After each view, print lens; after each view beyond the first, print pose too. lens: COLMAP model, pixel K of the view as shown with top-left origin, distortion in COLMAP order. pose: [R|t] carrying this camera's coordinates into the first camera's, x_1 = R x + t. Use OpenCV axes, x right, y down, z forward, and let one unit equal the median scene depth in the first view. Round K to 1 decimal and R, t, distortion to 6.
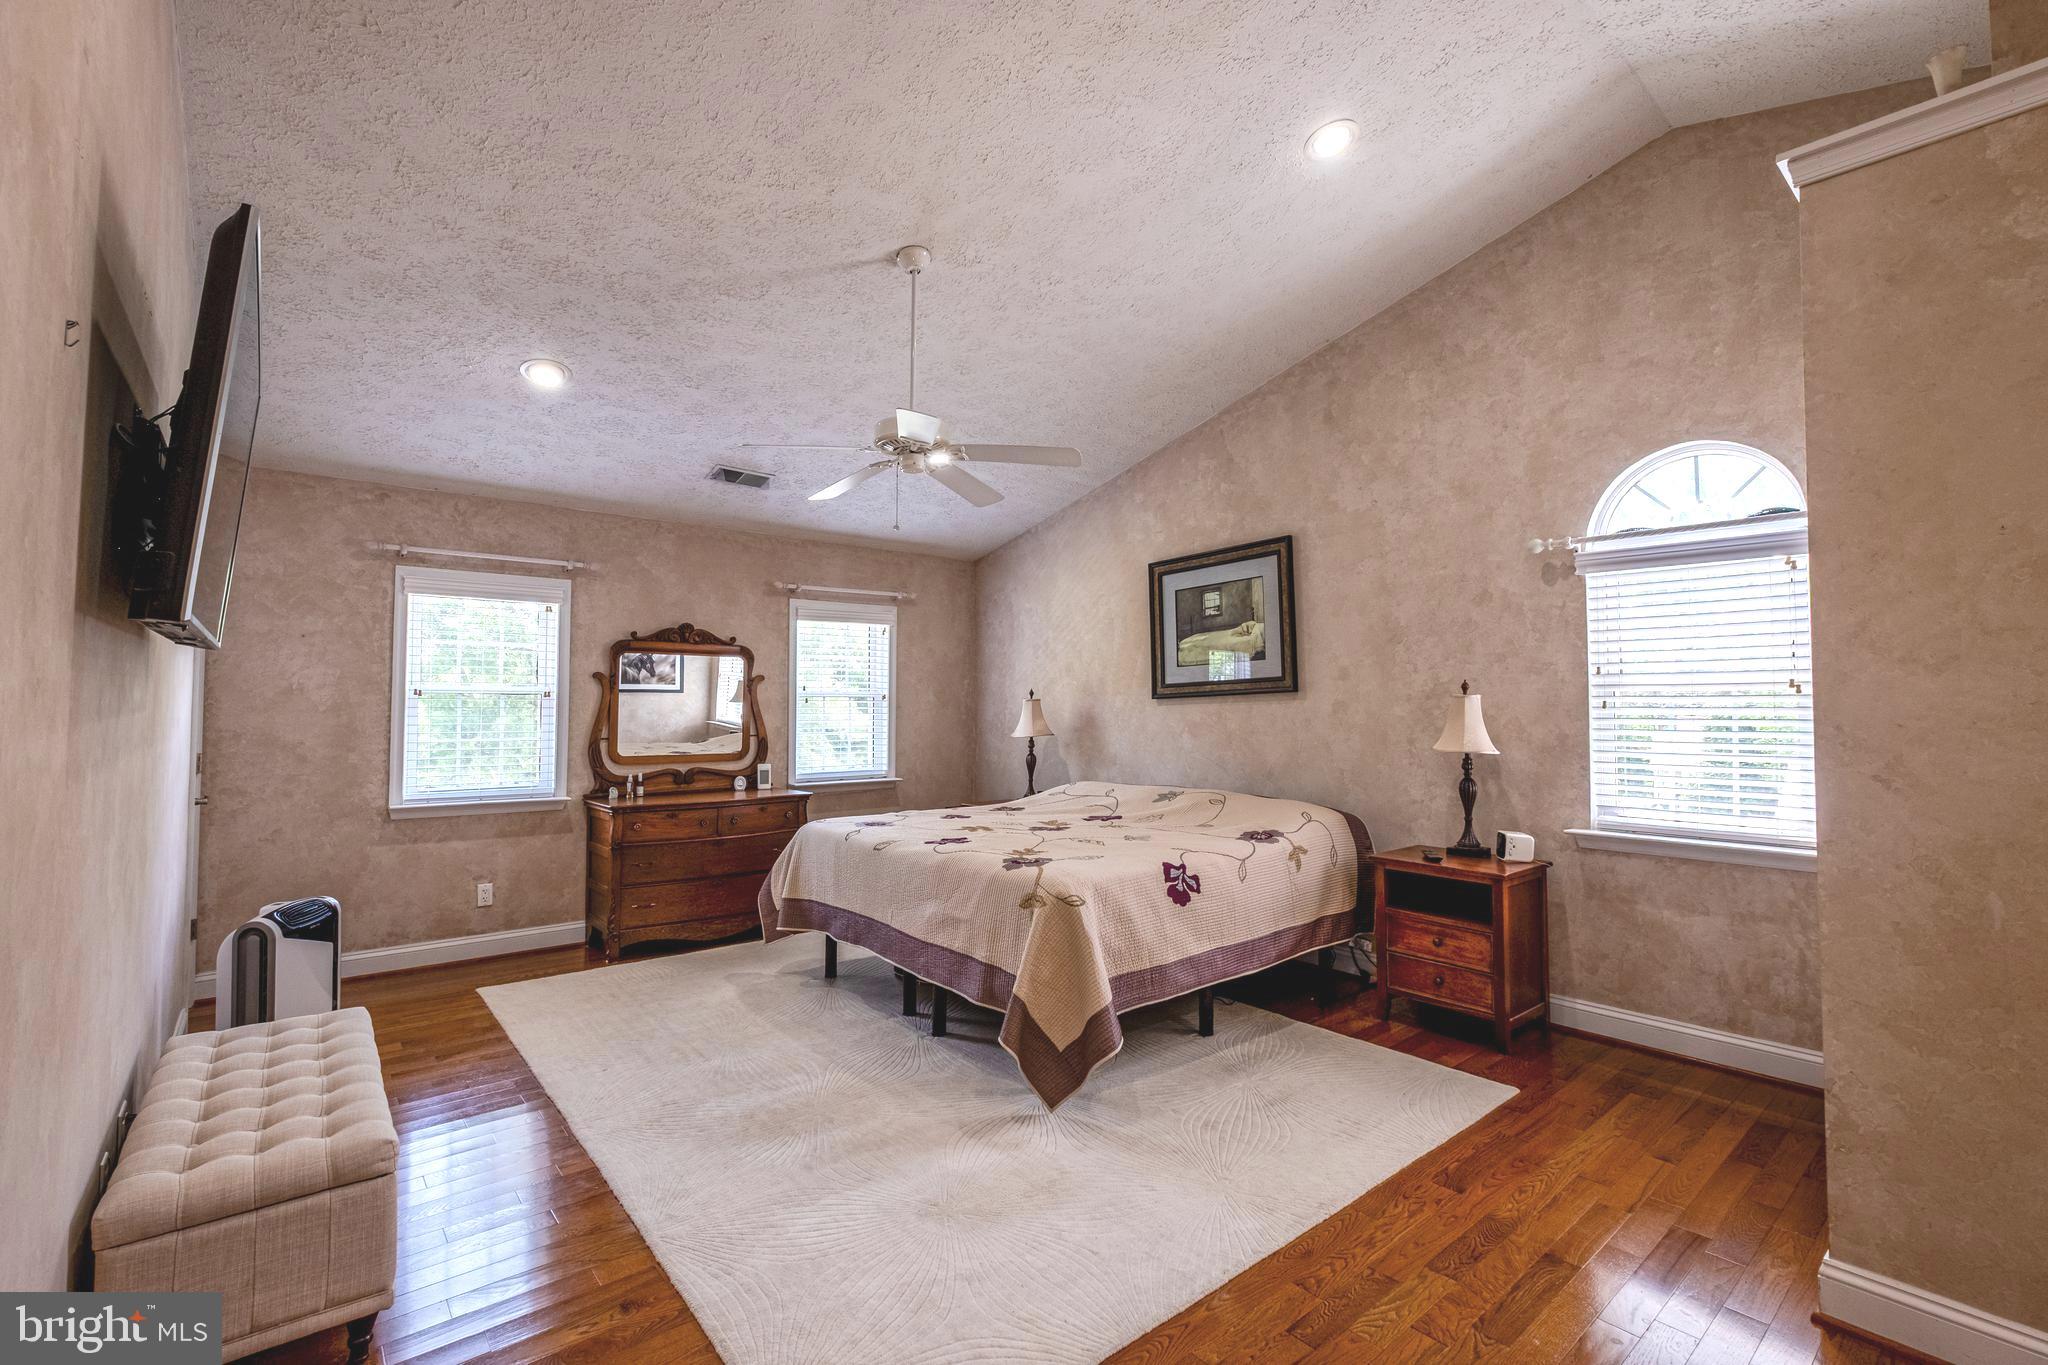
lens RADIAL K [[896.1, 0, 1021.7], [0, 896.1, 687.5], [0, 0, 1]] dist [0.000162, 0.000038]
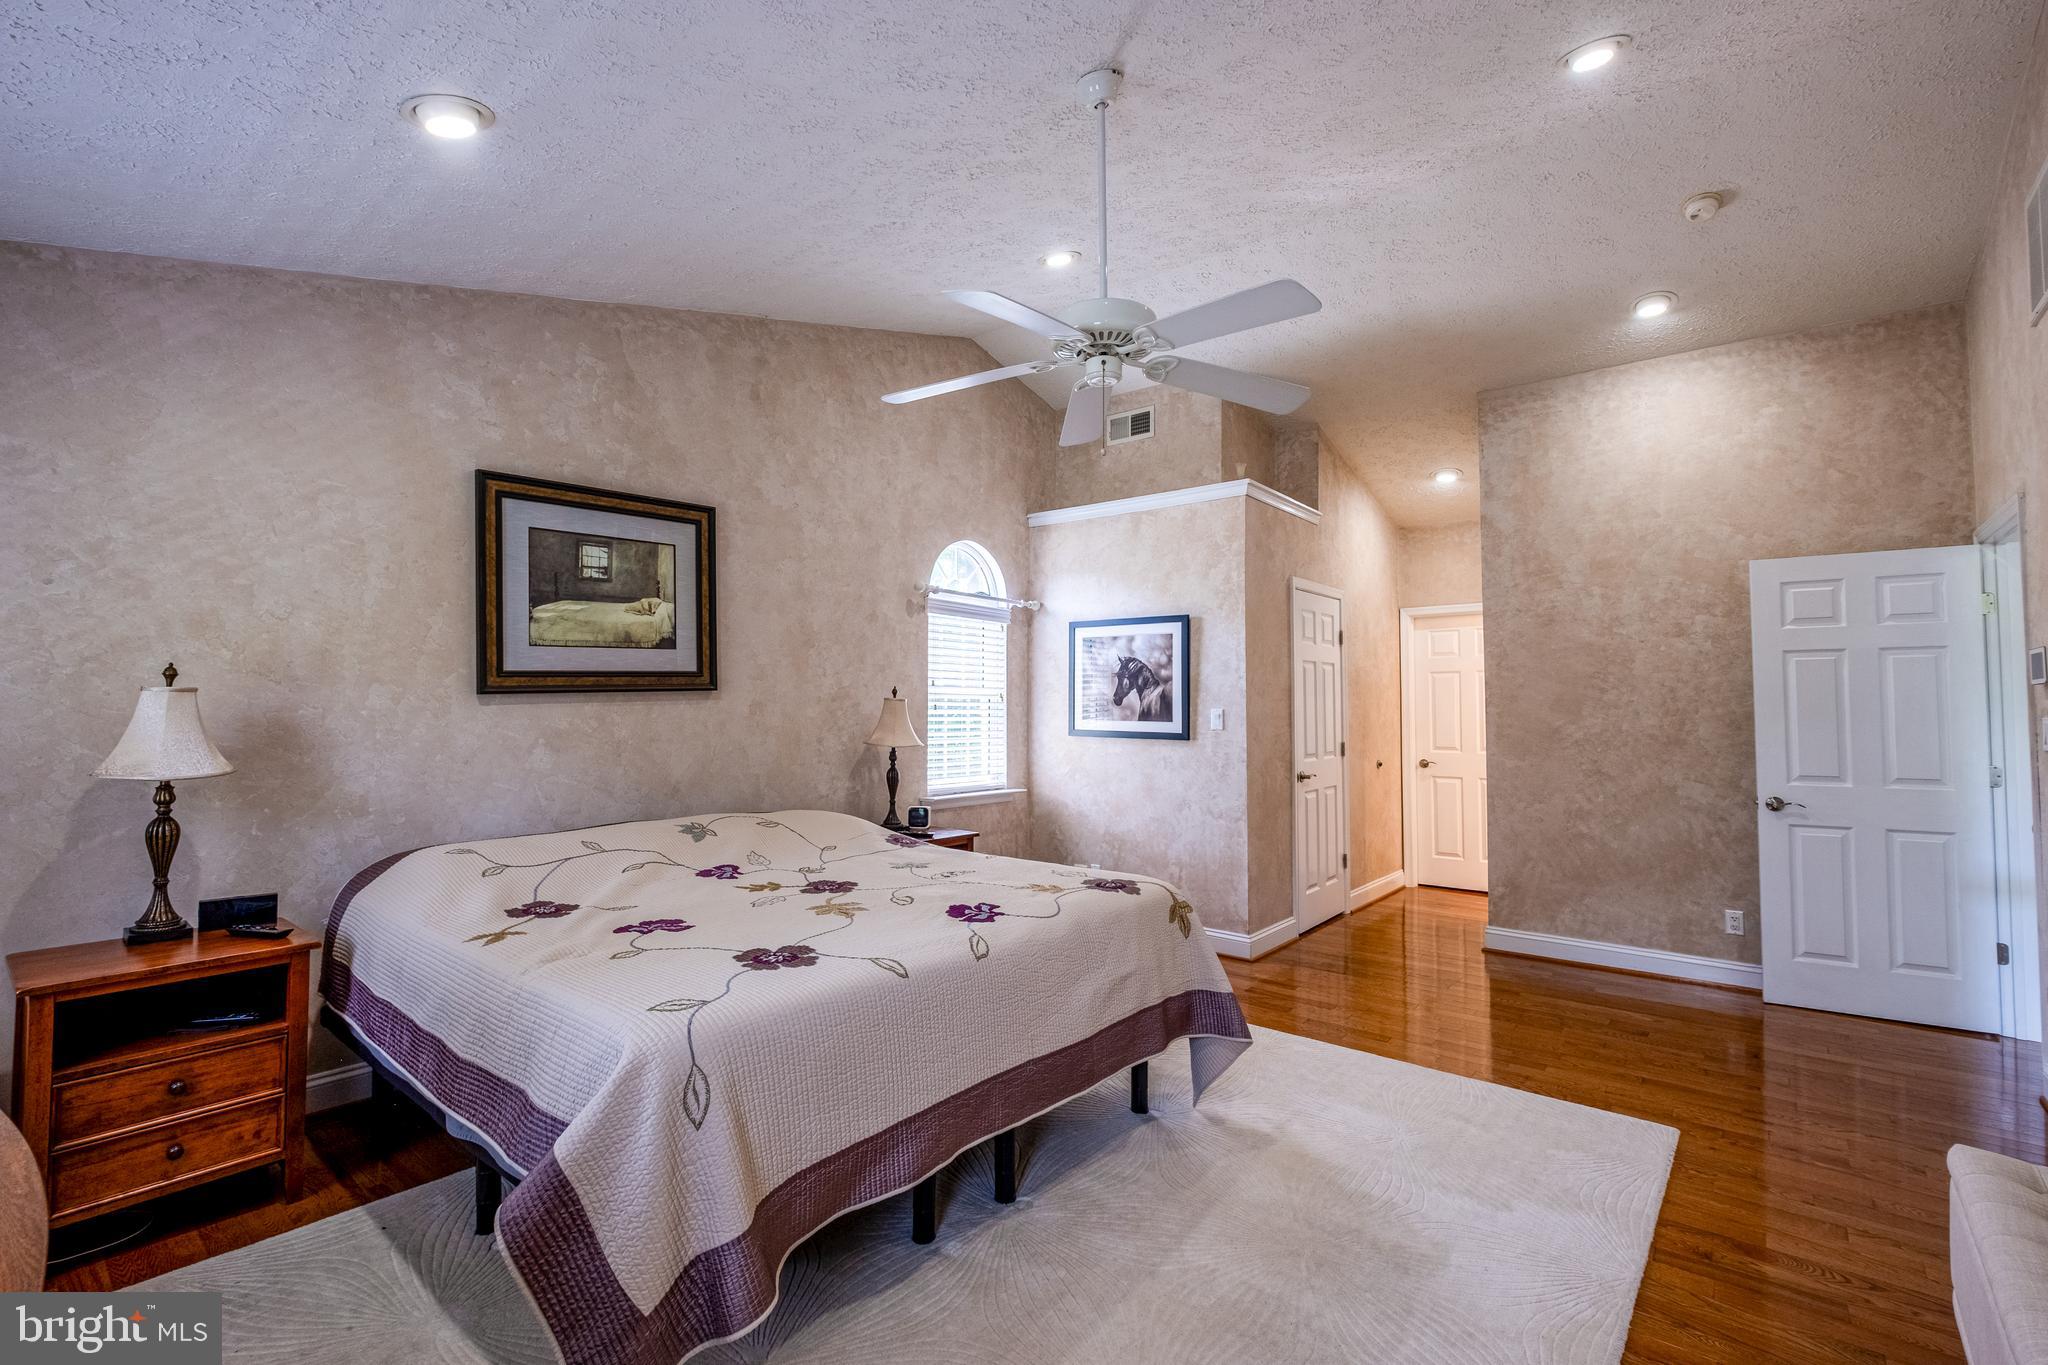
lens RADIAL K [[896.1, 0, 1013.9], [0, 896.1, 678.9], [0, 0, 1]] dist [0.000162, 0.000038]
pose [[-0.173371, 0.030845, 0.984373, -0.592190], [-0.026665, 0.998996, -0.035999, 0.017095], [-0.984496, -0.032489, -0.172375, 0.865740]]
